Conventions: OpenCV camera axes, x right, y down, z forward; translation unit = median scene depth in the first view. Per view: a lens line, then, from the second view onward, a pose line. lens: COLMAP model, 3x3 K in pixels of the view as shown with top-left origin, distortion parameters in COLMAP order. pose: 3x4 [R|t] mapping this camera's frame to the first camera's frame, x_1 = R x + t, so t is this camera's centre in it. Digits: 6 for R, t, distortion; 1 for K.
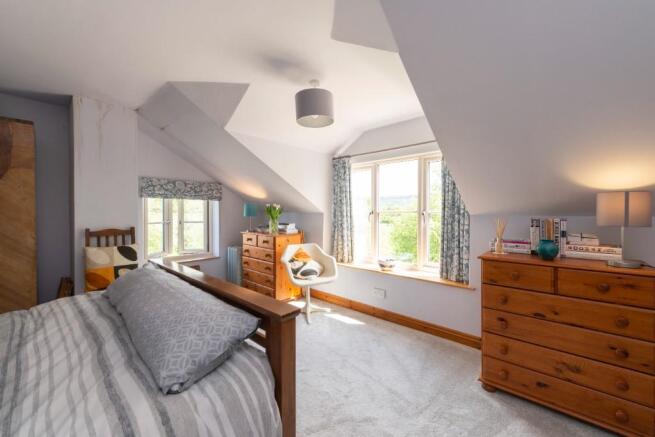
lens RADIAL K [[266.4, 0, 328.9], [0, 266.4, 215.5], [0, 0, 1]] dist [-0.004454, -0.002255]
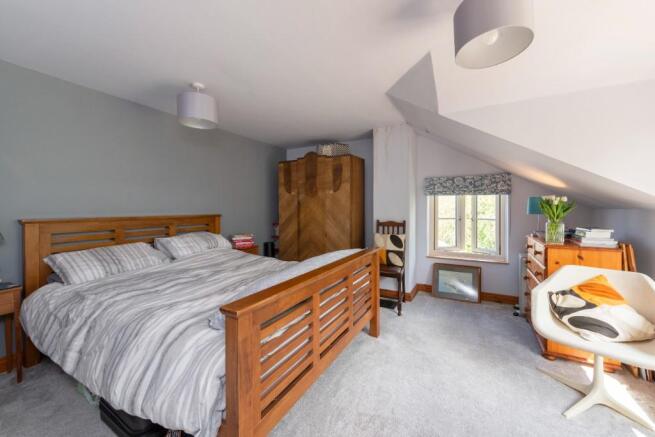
lens RADIAL K [[248.4, 0, 328.9], [0, 248.4, 212.2], [0, 0, 1]] dist [0.000426, 0.000088]
pose [[0.217188, 0.014814, -0.976017, 0.257342], [-0.014079, 0.999828, 0.012043, -0.003426], [0.976028, 0.011125, 0.217359, 0.354227]]
